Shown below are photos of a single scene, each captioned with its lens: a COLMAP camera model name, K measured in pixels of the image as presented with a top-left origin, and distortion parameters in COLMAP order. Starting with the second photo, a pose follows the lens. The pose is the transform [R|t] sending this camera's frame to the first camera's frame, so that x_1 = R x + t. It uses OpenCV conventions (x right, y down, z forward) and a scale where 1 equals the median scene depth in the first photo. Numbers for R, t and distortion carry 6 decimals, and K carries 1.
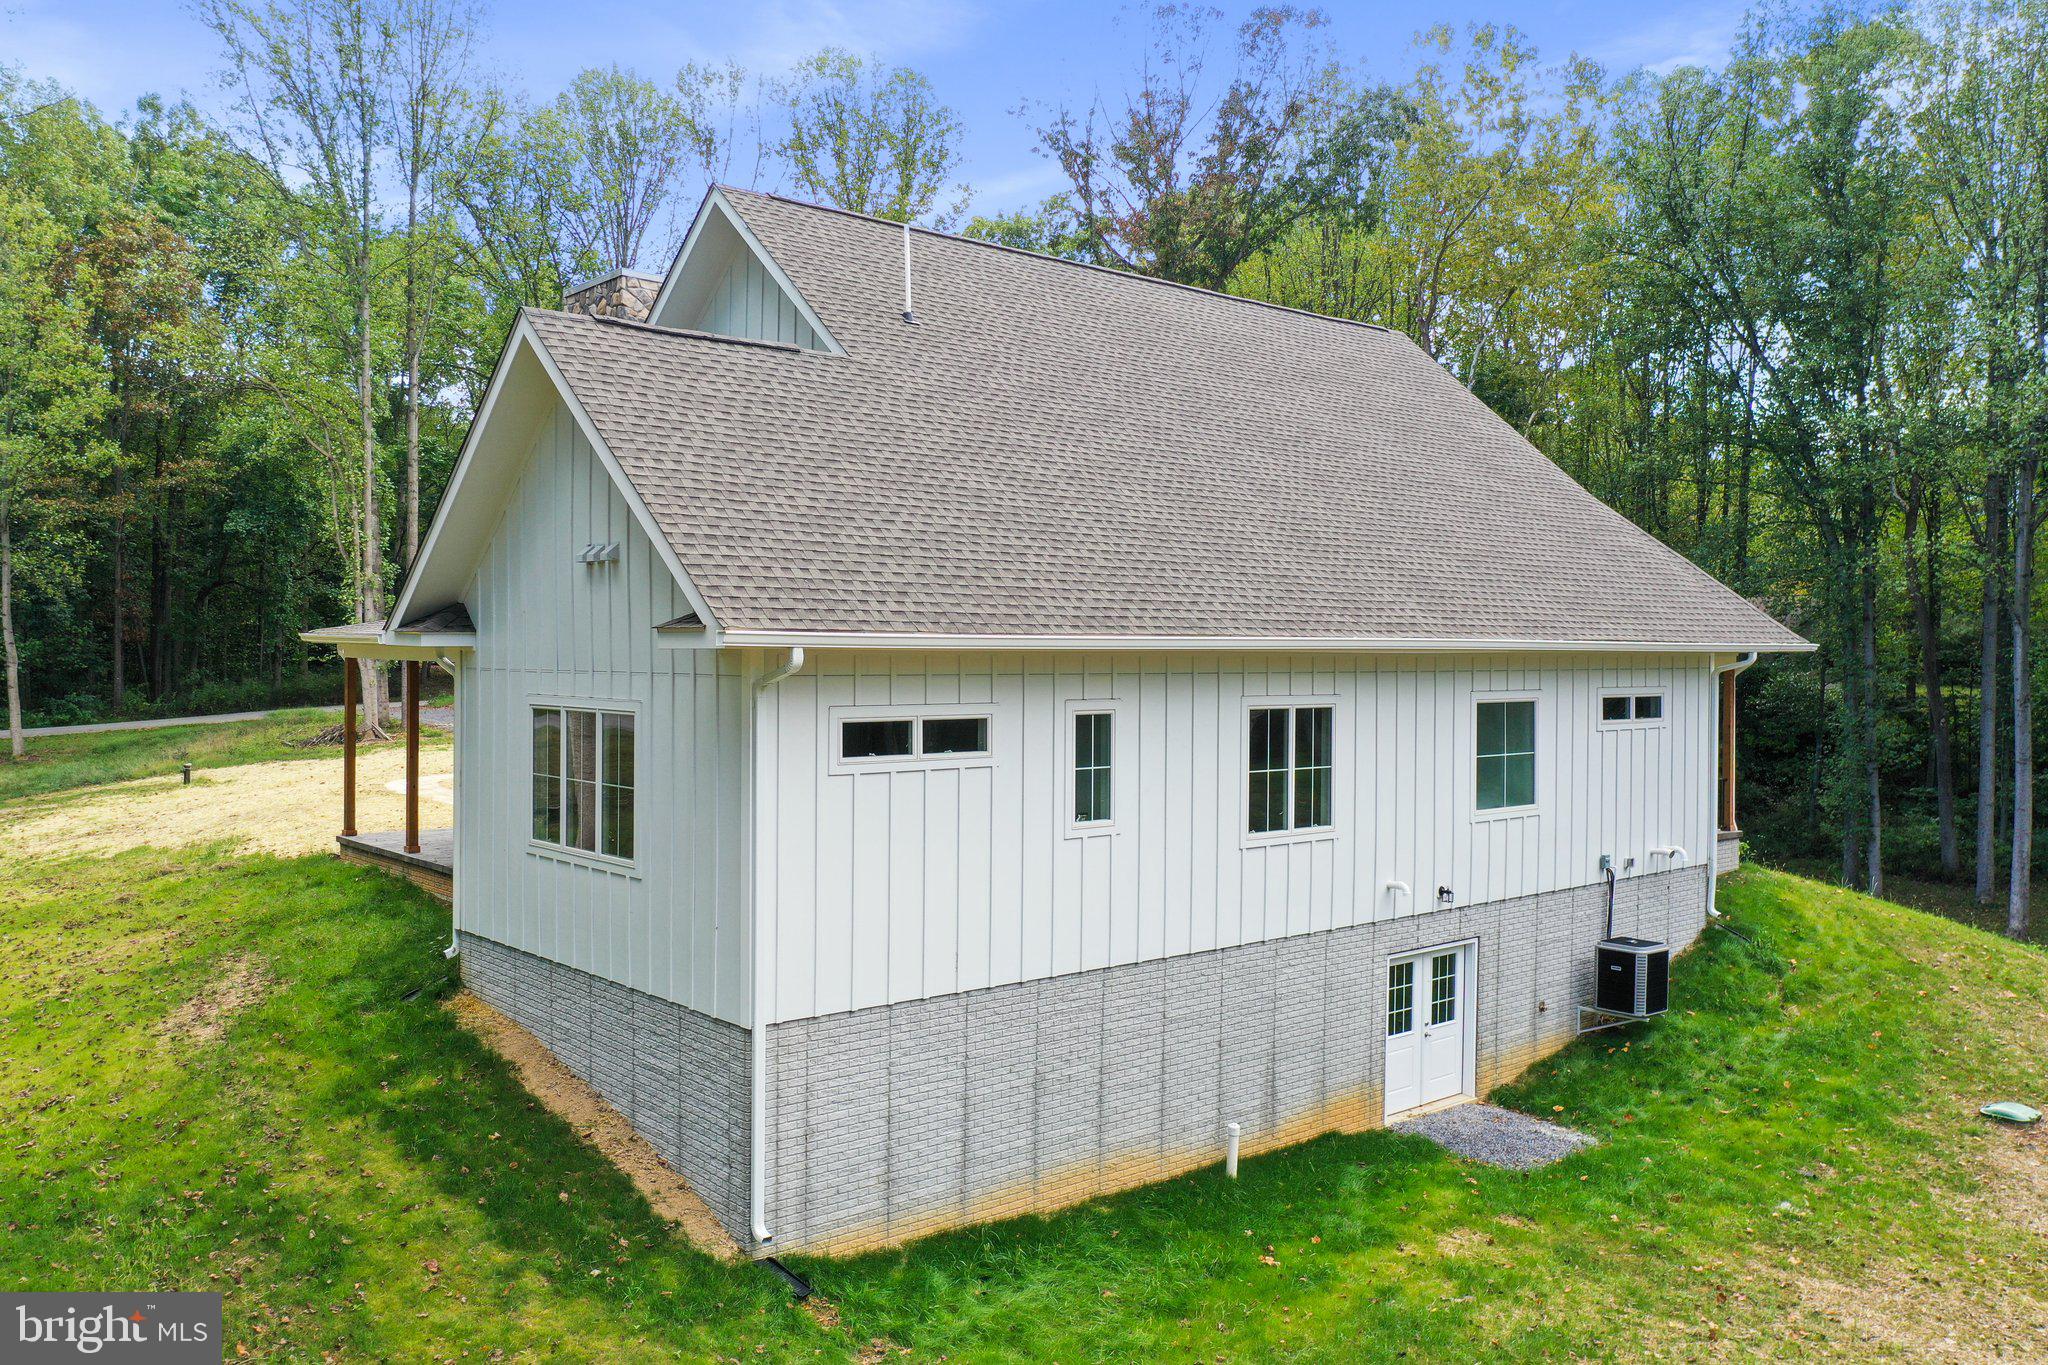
lens RADIAL K [[1627.4, 0, 1031.3], [0, 1627.4, 646.0], [0, 0, 1]] dist [-0.003907, -0.004736]
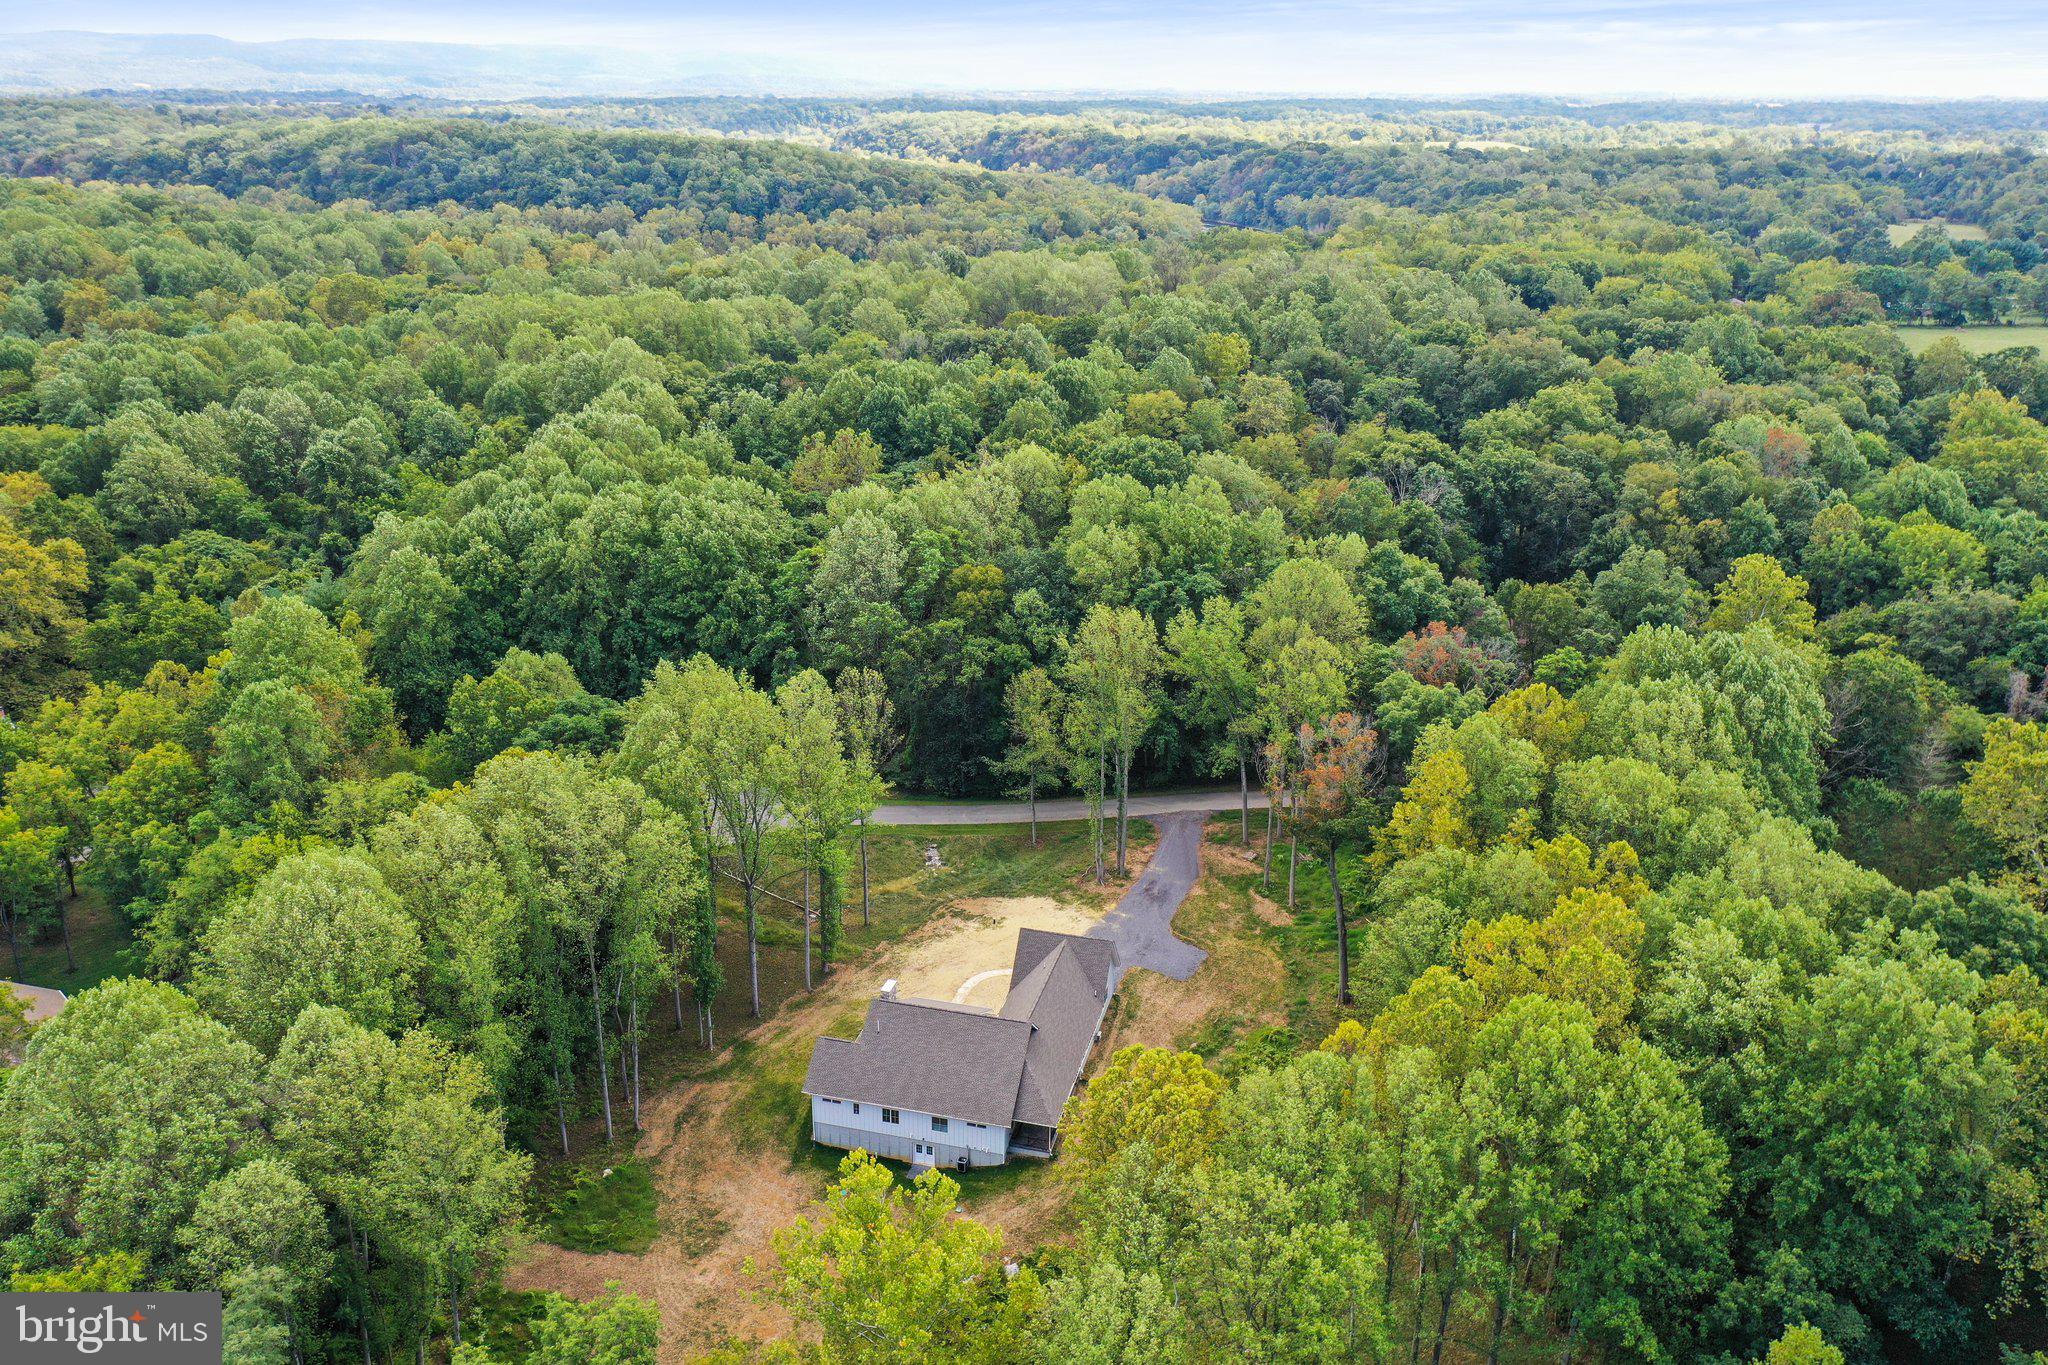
lens RADIAL K [[1627.4, 0, 1012.6], [0, 1627.4, 675.9], [0, 0, 1]] dist [-0.003907, -0.004736]
pose [[0.554473, 0.286884, -0.781189, 5.662225], [-0.000698, 0.938862, 0.344293, -4.345523], [0.832201, -0.190356, 0.520774, -2.017492]]
